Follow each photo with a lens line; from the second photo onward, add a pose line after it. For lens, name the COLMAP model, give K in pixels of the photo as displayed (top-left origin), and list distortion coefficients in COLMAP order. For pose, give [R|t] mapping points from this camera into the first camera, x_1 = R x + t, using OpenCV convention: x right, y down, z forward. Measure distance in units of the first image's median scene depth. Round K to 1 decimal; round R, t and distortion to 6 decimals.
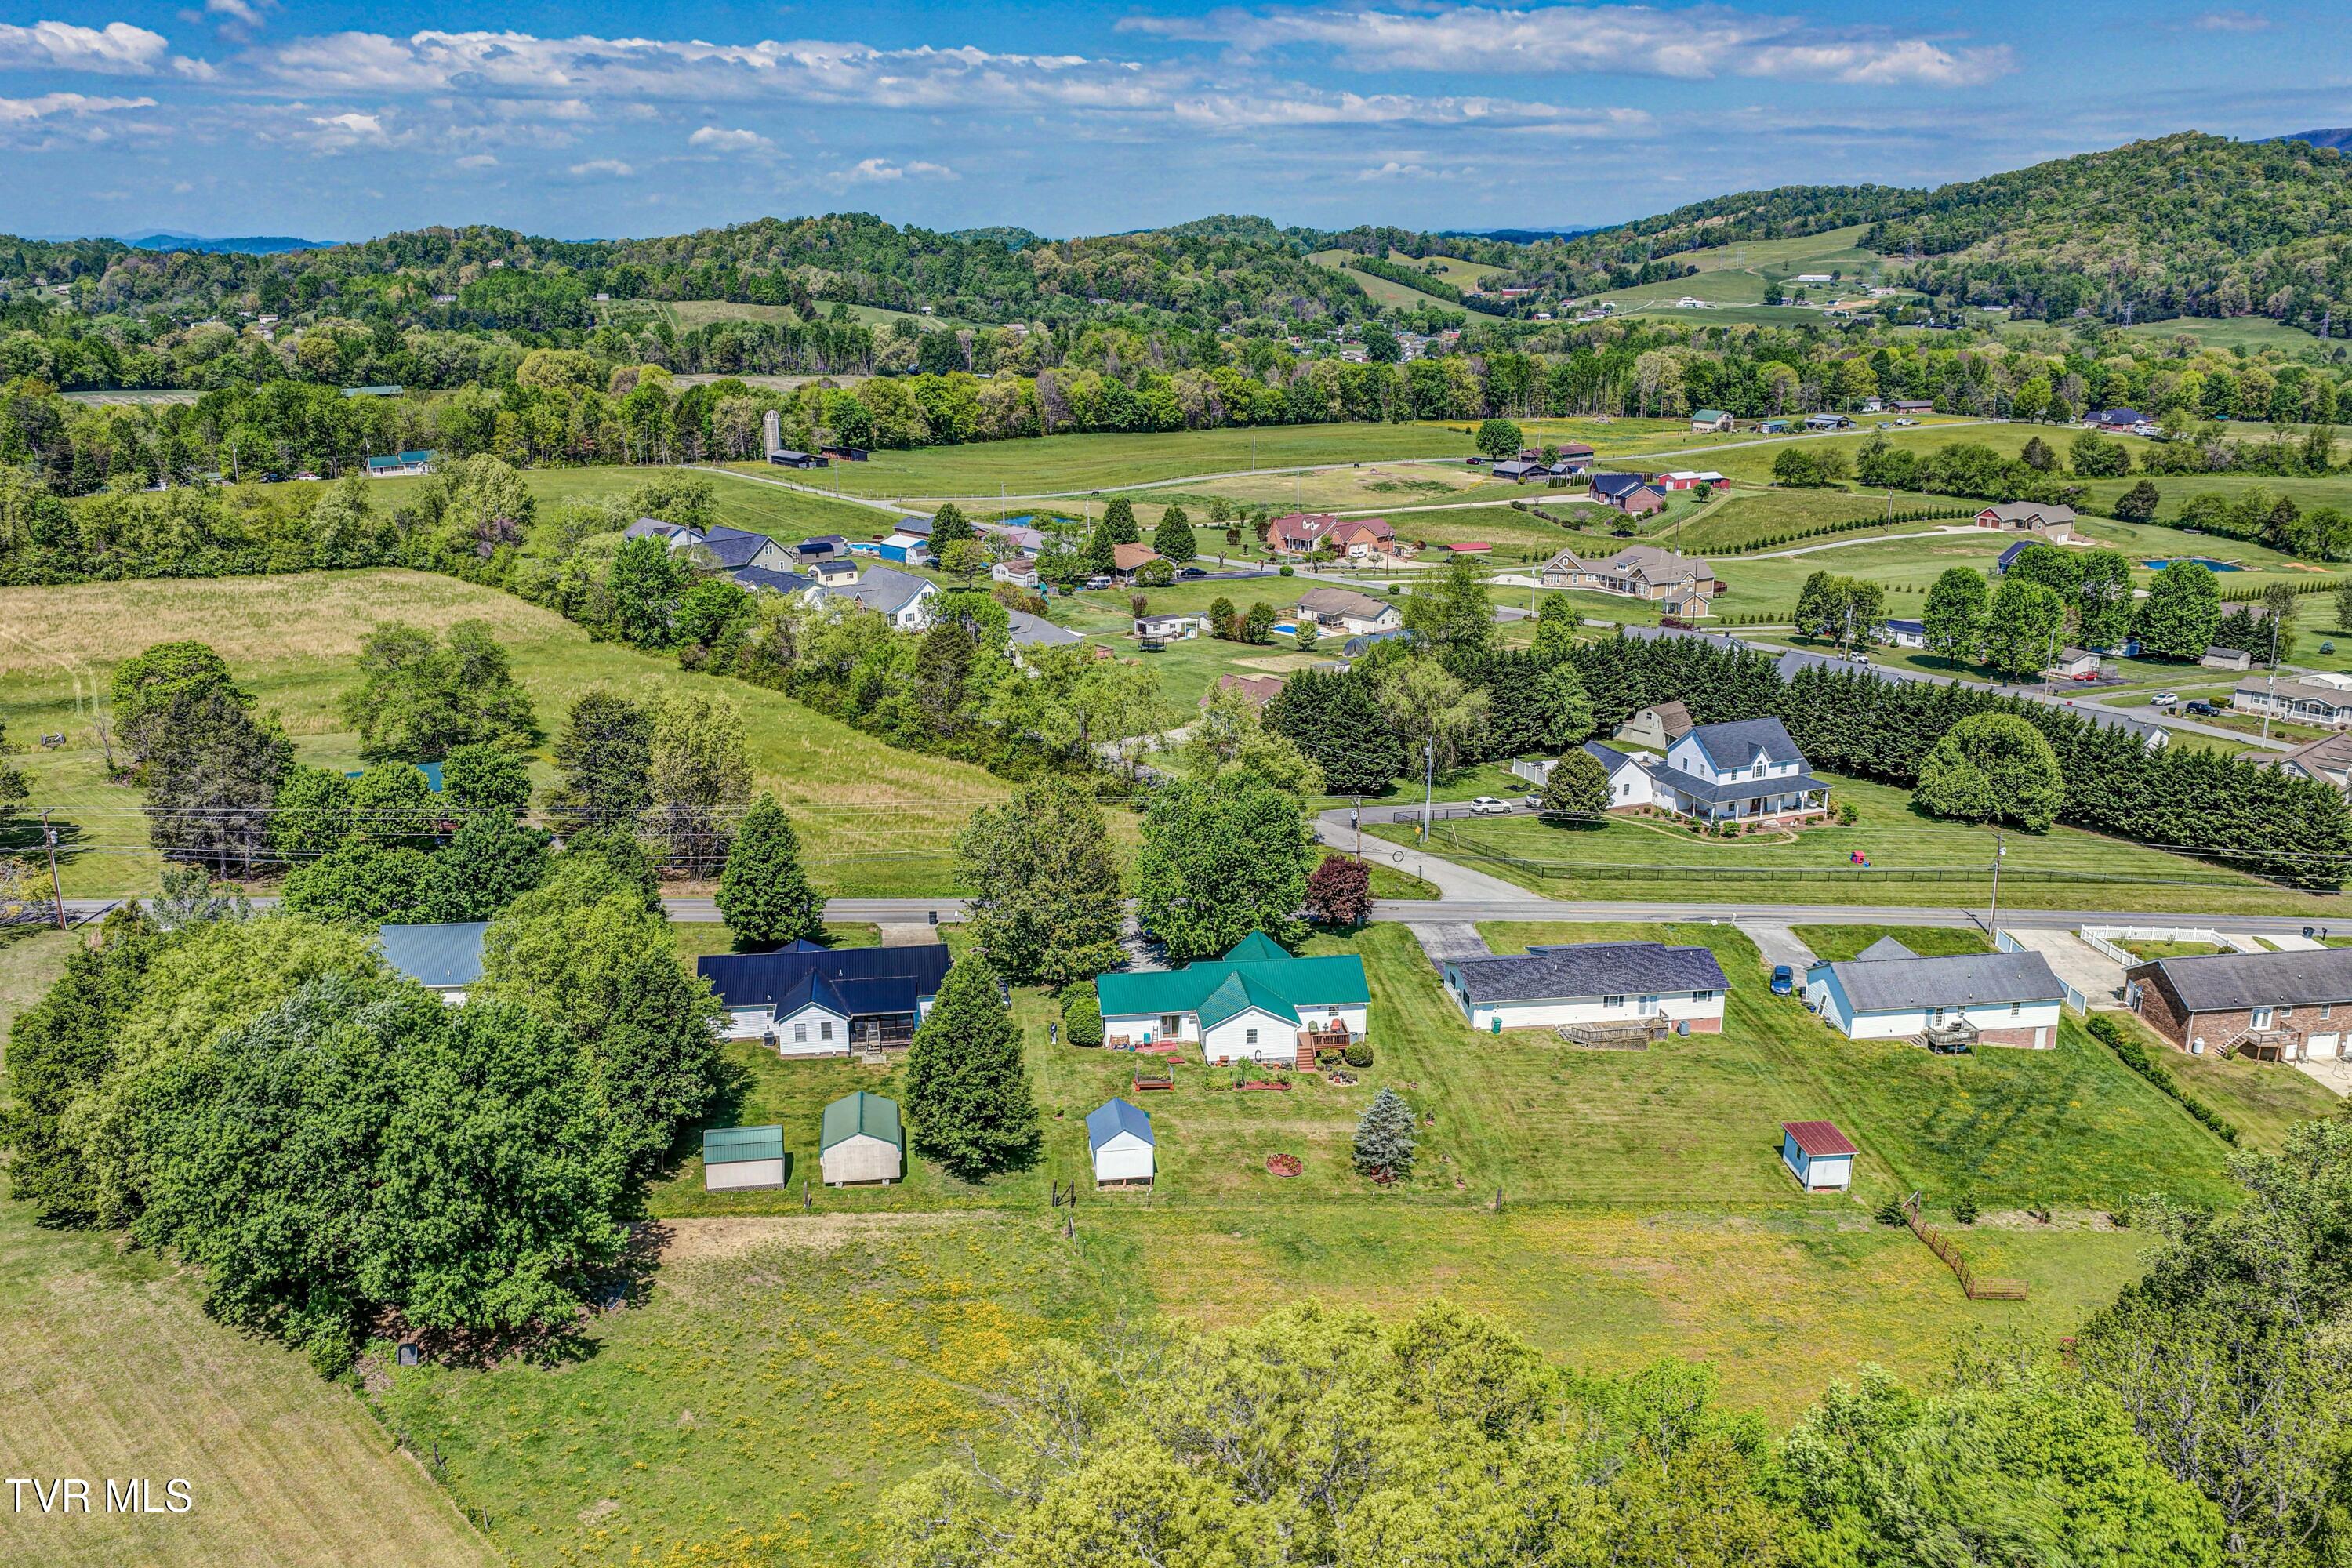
lens RADIAL K [[1935.2, 0, 1179.2], [0, 1935.2, 739.4], [0, 0, 1]] dist [-0.015642, 0.035794]
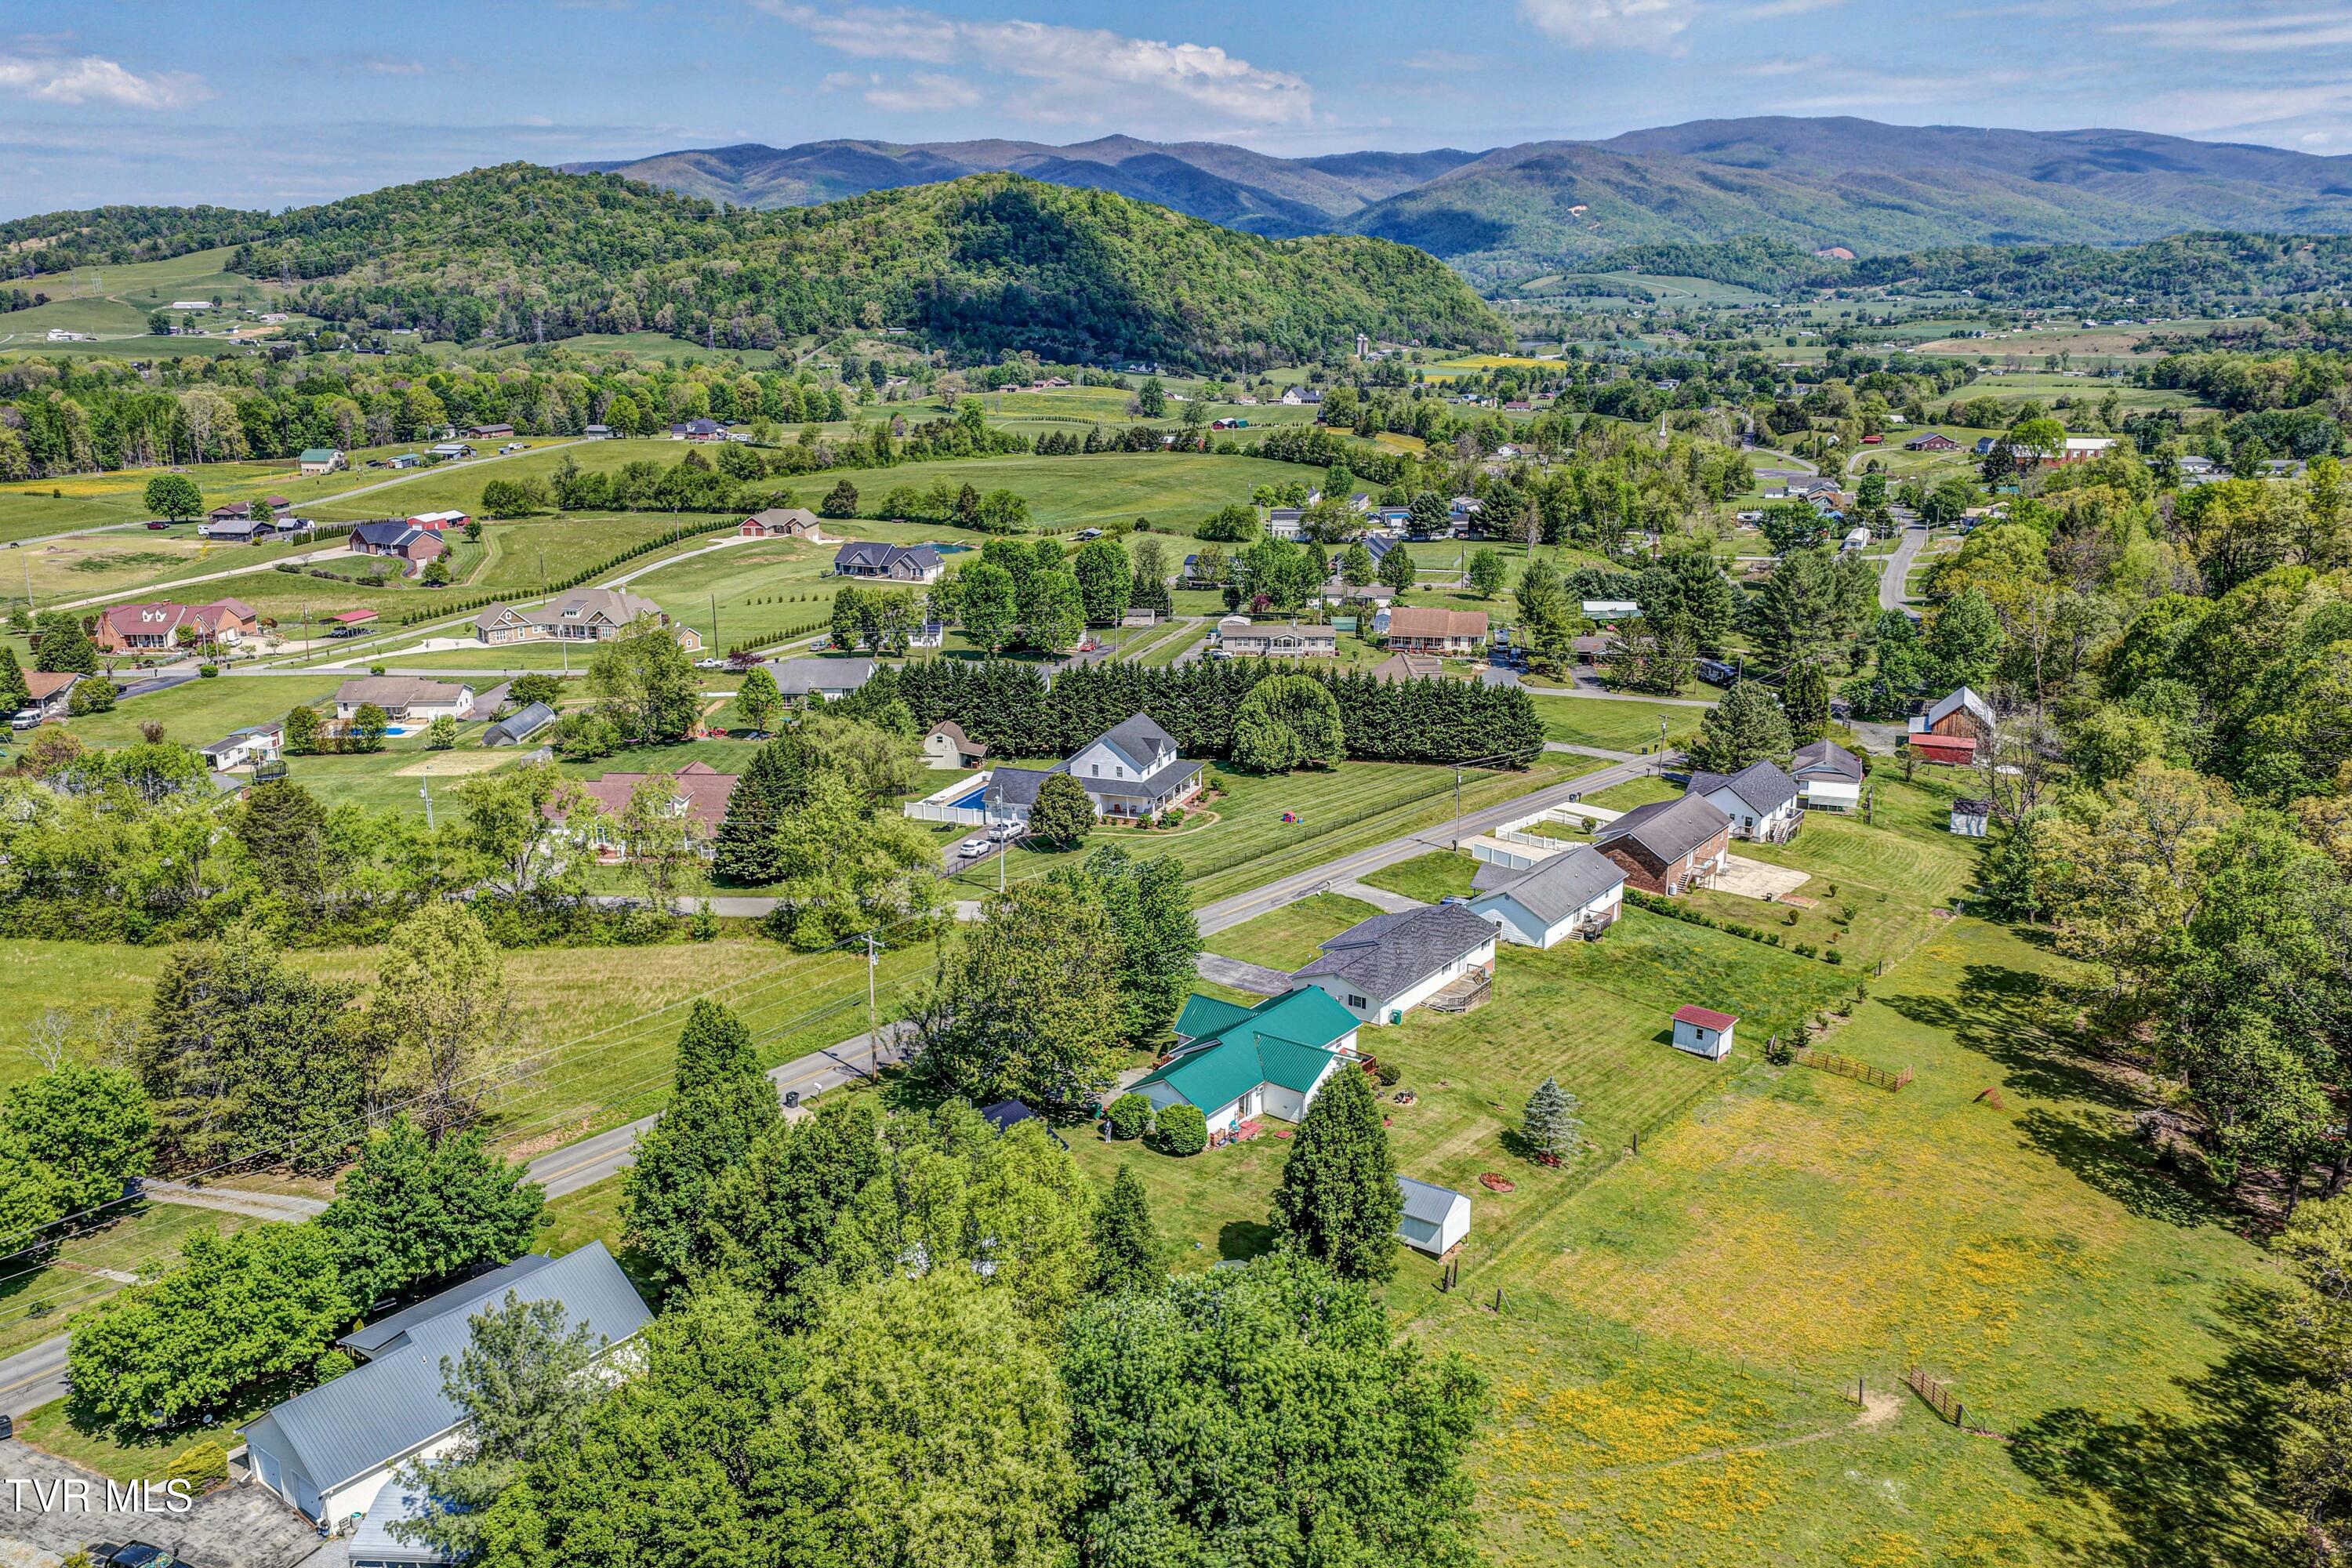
lens RADIAL K [[1935.2, 0, 1179.2], [0, 1935.2, 739.4], [0, 0, 1]] dist [-0.015642, 0.035794]
pose [[0.692303, -0.178169, 0.699265, -0.089113], [0.185906, 0.980366, 0.065737, -0.013054], [-0.697248, 0.084488, 0.711833, 0.044688]]
